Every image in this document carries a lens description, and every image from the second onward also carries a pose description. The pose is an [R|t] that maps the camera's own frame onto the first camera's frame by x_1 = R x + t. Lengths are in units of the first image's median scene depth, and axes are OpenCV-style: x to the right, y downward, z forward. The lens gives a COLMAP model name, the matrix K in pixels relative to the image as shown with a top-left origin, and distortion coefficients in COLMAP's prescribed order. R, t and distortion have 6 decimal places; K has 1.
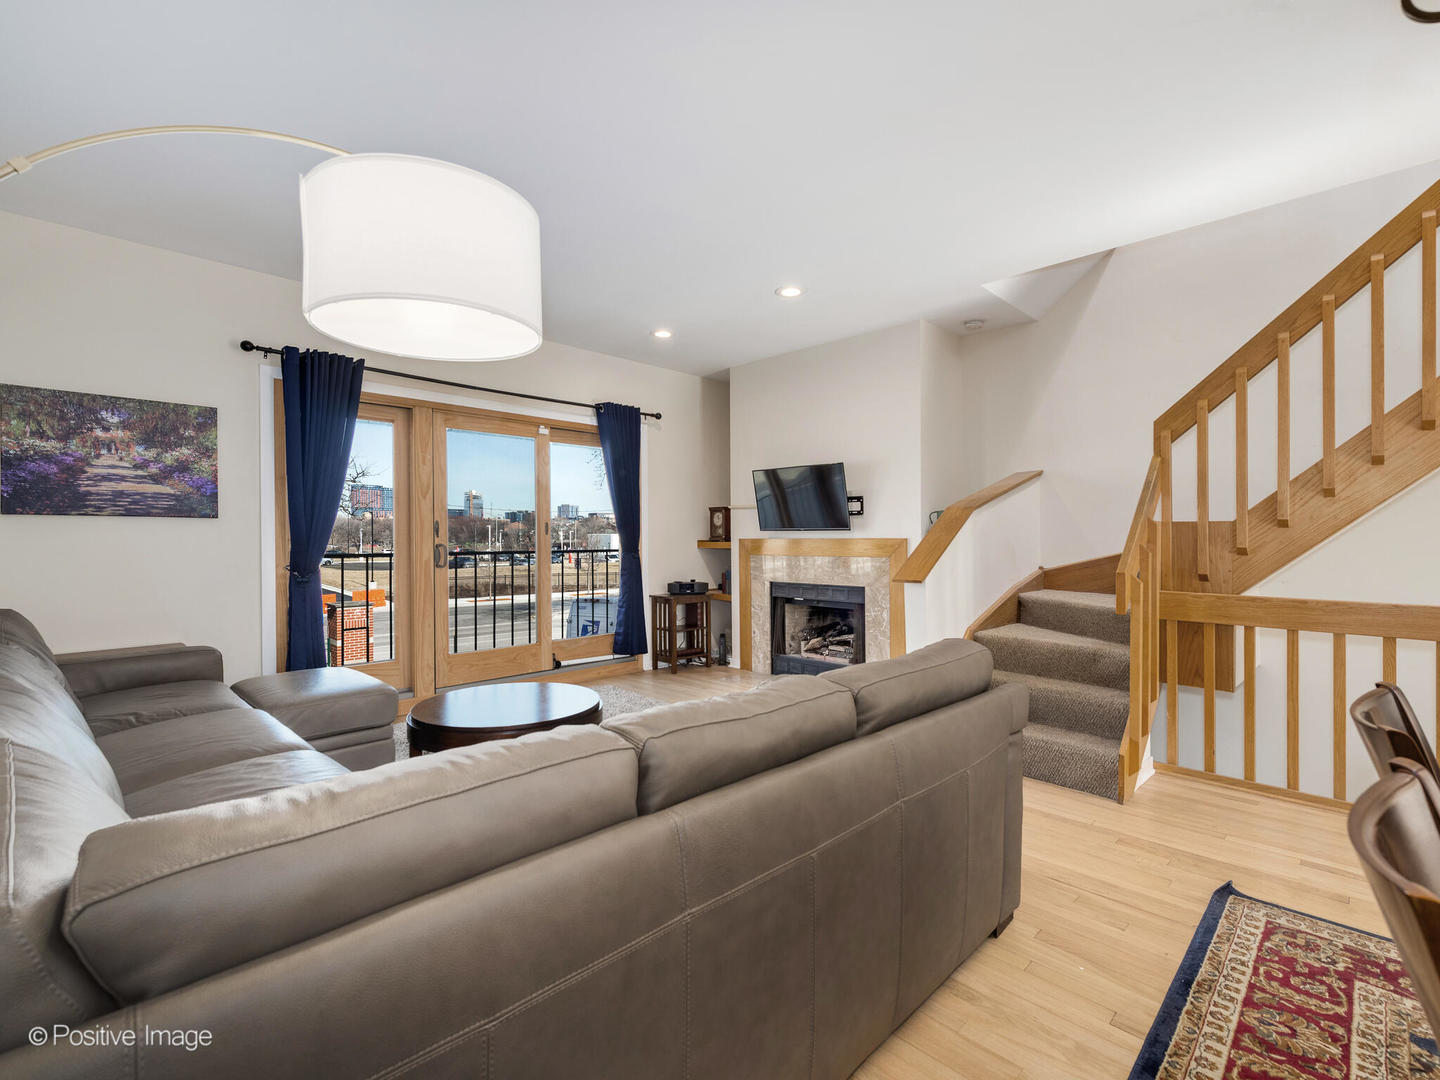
lens RADIAL K [[665.8, 0, 722.4], [0, 665.8, 535.6], [0, 0, 1]] dist [0.001957, -0.000542]
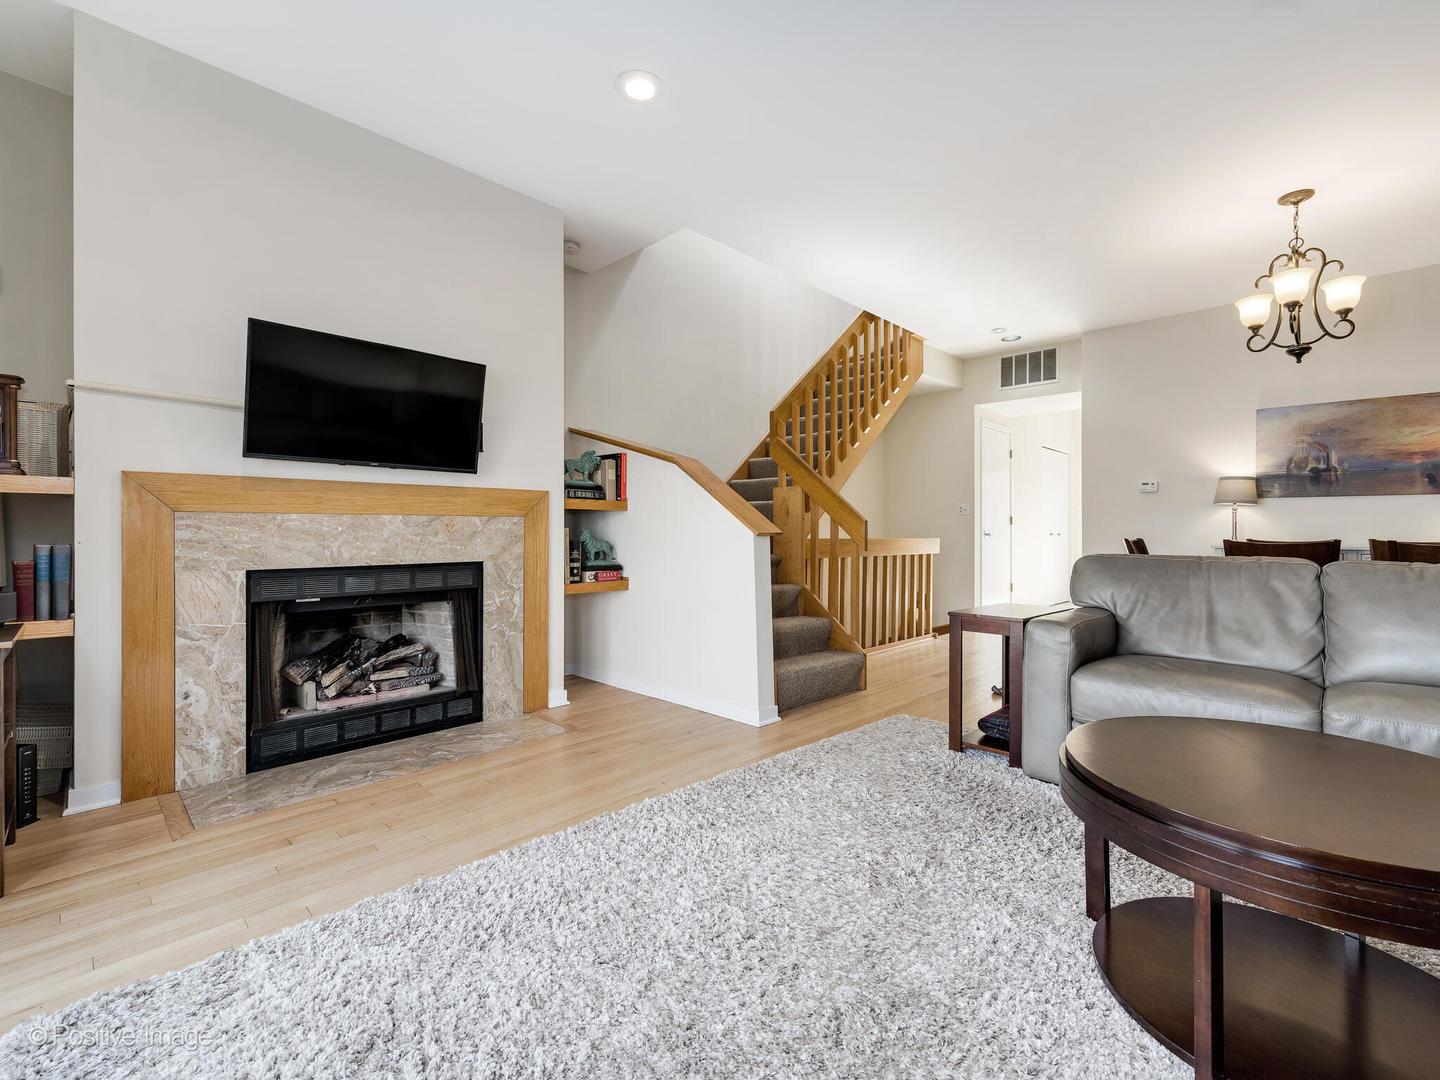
lens RADIAL K [[634.9, 0, 716.7], [0, 634.9, 529.6], [0, 0, 1]] dist [0.009287, -0.001535]
pose [[-0.001468, 0.003650, 0.999992, -0.382657], [-0.002409, 0.999990, -0.003654, 0.043538], [-0.999996, -0.002414, -0.001459, 0.709444]]
